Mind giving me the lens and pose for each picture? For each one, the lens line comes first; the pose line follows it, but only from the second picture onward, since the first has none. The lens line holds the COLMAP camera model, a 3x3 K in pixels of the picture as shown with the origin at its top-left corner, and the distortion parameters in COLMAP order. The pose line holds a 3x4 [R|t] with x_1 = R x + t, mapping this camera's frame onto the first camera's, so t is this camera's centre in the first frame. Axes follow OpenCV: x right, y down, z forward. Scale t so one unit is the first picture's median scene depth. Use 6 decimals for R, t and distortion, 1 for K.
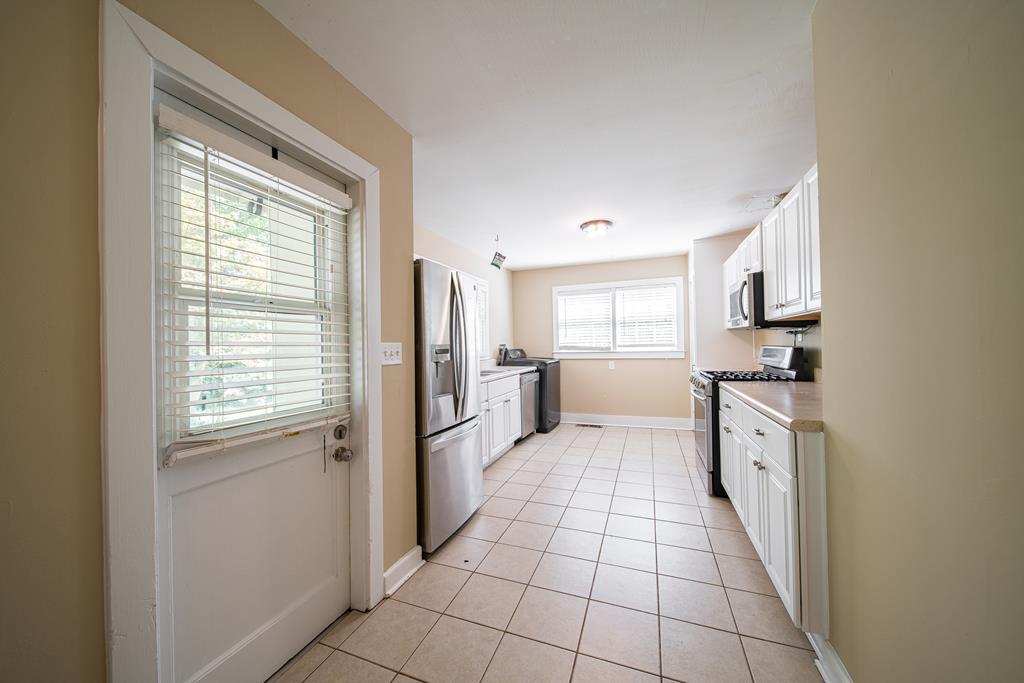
lens RADIAL K [[356.4, 0, 513.2], [0, 356.4, 344.1], [0, 0, 1]] dist [-0.000750, -0.000111]
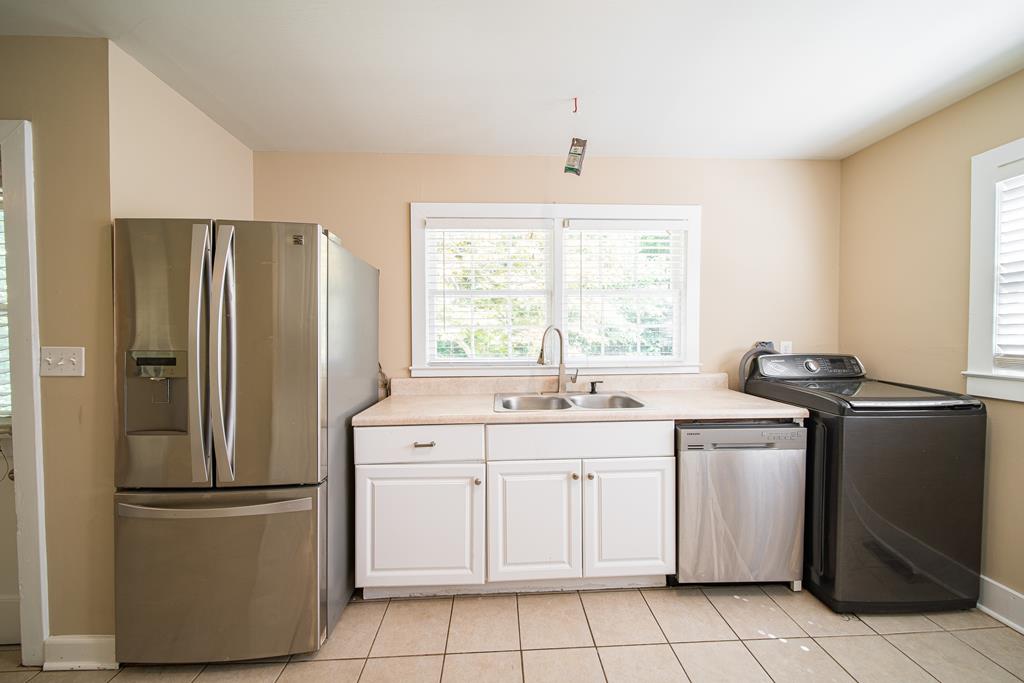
lens RADIAL K [[356.4, 0, 513.2], [0, 356.4, 344.1], [0, 0, 1]] dist [-0.000750, -0.000111]
pose [[0.396059, 0.044070, -0.917167, 0.247097], [-0.000381, 0.998855, 0.047830, -0.017112], [0.918225, -0.018594, 0.395623, 0.541336]]
